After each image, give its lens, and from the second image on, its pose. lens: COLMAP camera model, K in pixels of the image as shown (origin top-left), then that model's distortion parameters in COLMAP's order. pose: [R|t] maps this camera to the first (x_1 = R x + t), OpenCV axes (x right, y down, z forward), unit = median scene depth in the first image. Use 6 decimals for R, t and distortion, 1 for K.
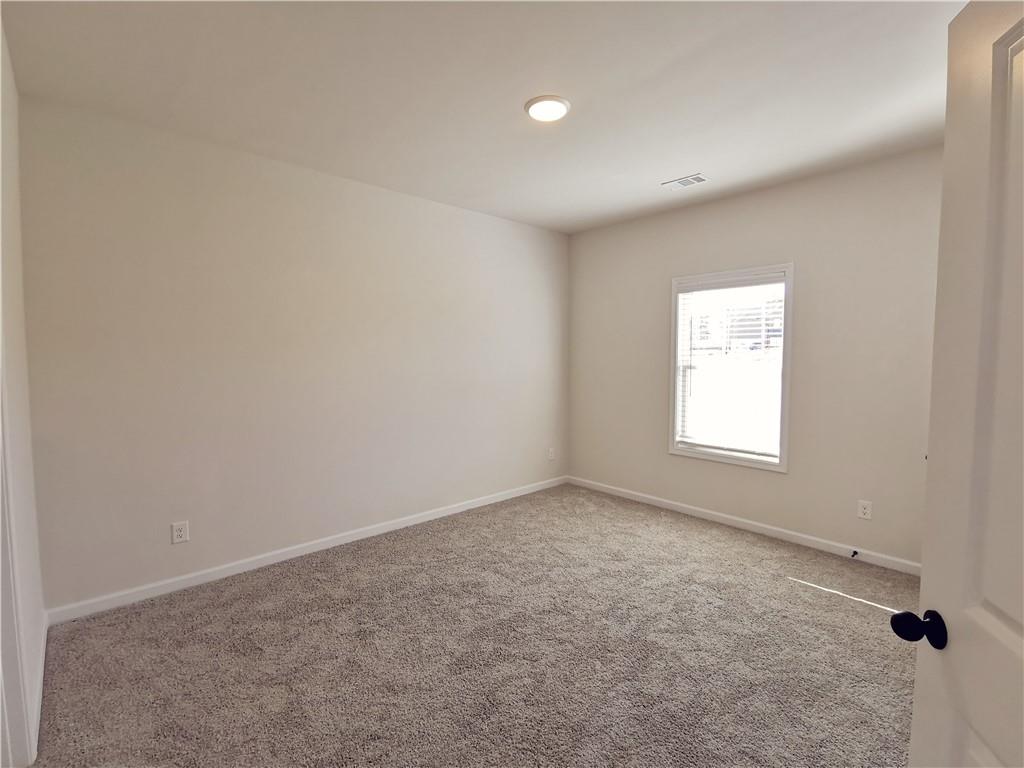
lens RADIAL K [[469.1, 0, 508.6], [0, 469.1, 386.0], [0, 0, 1]] dist [0.014555, -0.006758]
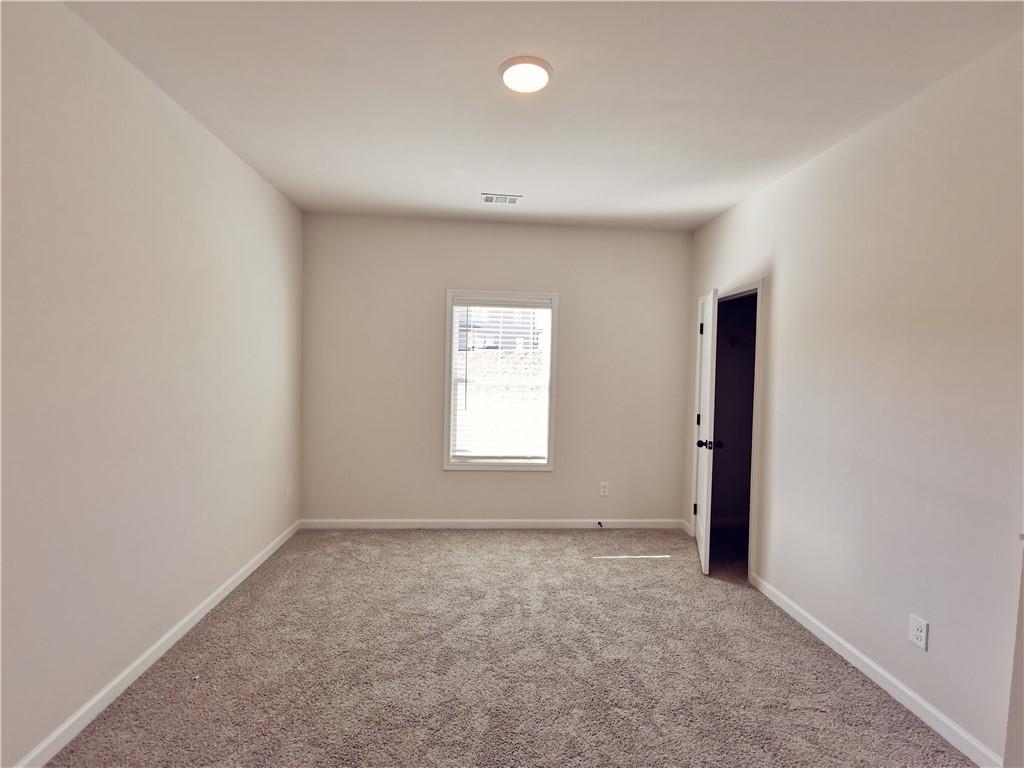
lens RADIAL K [[469.1, 0, 512.0], [0, 469.1, 384.4], [0, 0, 1]] dist [0.014555, -0.006758]
pose [[0.607180, -0.010921, 0.794489, -0.392880], [0.025369, 0.999662, -0.005646, -0.026543], [-0.794159, 0.023584, 0.607252, 0.353330]]
